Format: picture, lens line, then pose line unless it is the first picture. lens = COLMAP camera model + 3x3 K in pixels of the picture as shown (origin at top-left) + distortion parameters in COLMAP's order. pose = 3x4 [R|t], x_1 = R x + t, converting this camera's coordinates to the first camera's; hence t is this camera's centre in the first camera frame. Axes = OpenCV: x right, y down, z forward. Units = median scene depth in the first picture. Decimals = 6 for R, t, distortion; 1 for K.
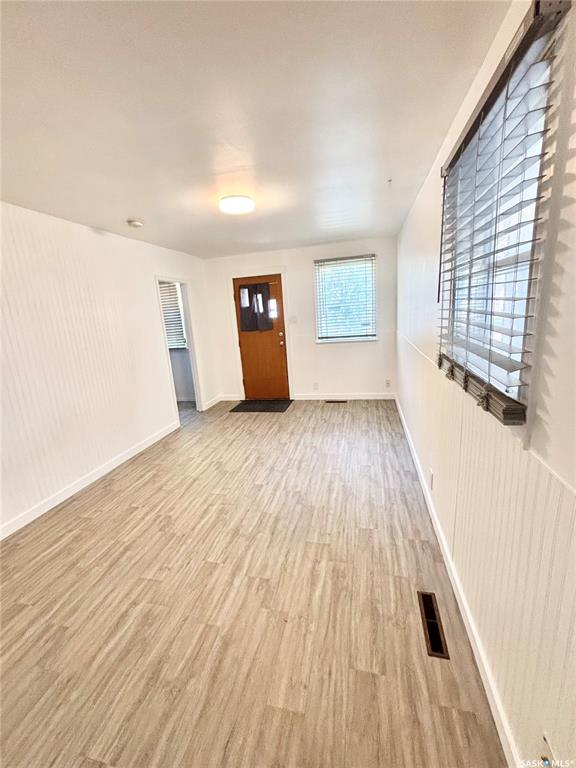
lens RADIAL K [[329.5, 0, 288.0], [0, 329.5, 384.0], [0, 0, 1]] dist [-0.000112, -0.000013]
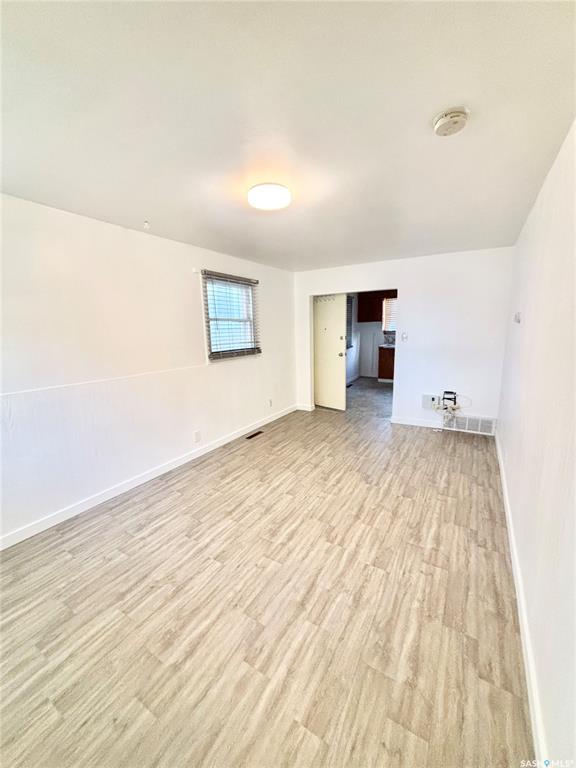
lens RADIAL K [[309.6, 0, 288.0], [0, 309.6, 384.0], [0, 0, 1]] dist [-0.002125, 0.003186]
pose [[-0.949677, 0.027038, 0.312061, -0.417748], [0.145368, 0.920524, 0.362633, -0.381518], [-0.277454, 0.389748, -0.878132, 1.821049]]
